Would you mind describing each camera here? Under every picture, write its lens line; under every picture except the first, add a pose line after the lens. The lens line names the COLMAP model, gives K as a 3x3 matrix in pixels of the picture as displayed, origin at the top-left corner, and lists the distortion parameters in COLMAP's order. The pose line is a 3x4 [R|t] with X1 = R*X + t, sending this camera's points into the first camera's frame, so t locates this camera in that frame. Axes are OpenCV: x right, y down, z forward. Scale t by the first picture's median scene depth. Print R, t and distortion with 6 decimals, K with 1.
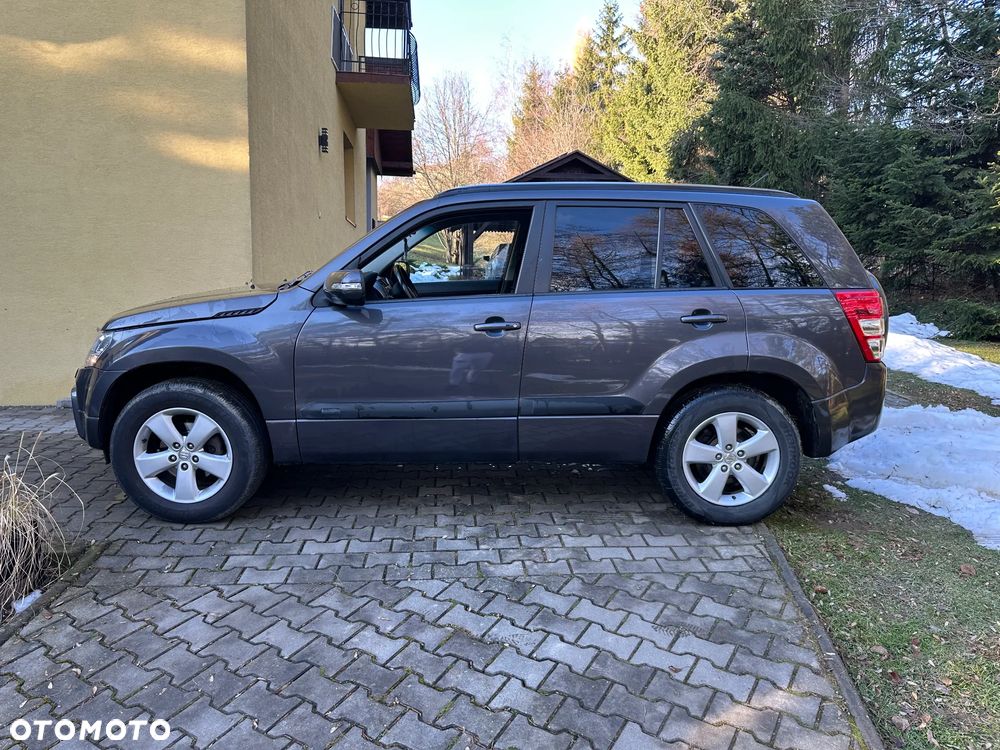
lens RADIAL K [[701.6, 0, 471.7], [0, 701.6, 354.6], [0, 0, 1]] dist [0.042859, -0.043738]
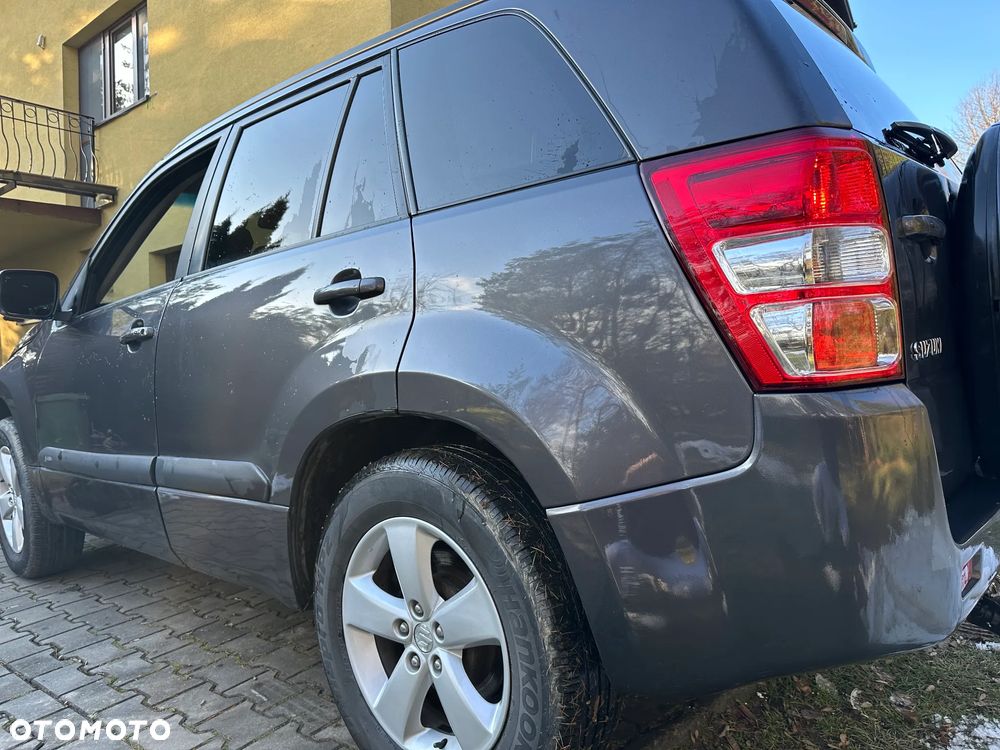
lens RADIAL K [[701.6, 0, 471.7], [0, 701.6, 354.6], [0, 0, 1]] dist [0.042859, -0.043738]
pose [[0.728152, -0.045364, -0.683913, 0.713403], [-0.024542, 0.995442, -0.092159, 0.027104], [0.684976, 0.083890, 0.723720, 0.774133]]
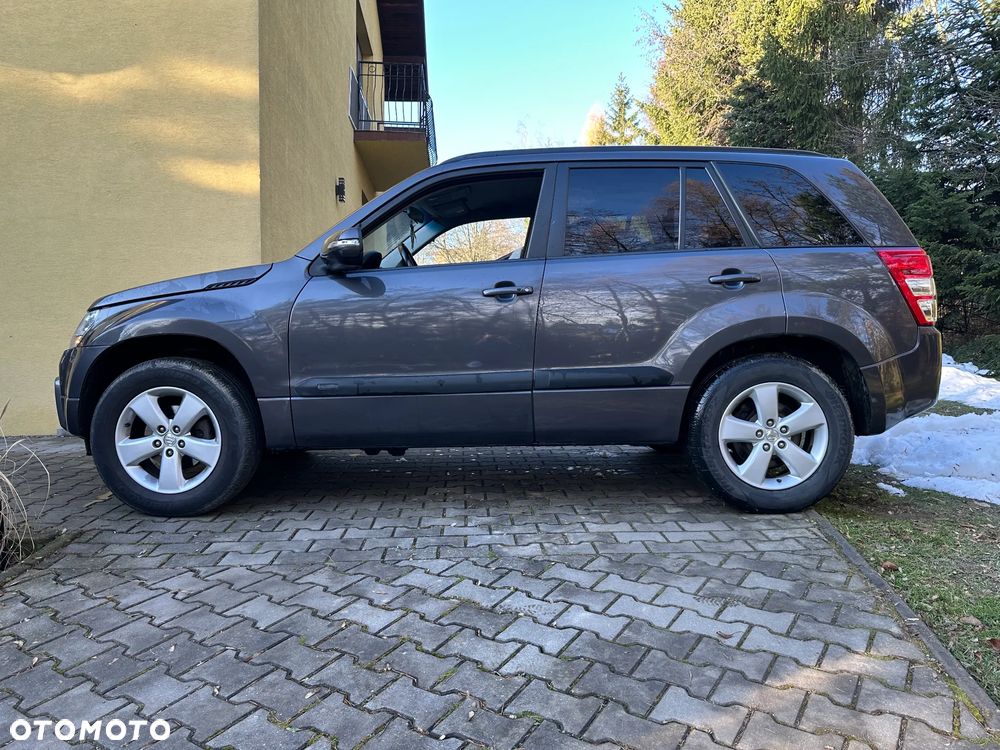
lens RADIAL K [[701.6, 0, 471.7], [0, 701.6, 354.6], [0, 0, 1]] dist [0.042859, -0.043738]
pose [[0.999418, -0.016789, -0.029683, 0.015438], [0.013536, 0.994210, -0.106601, 0.145707], [0.031301, 0.106137, 0.993859, 0.095078]]
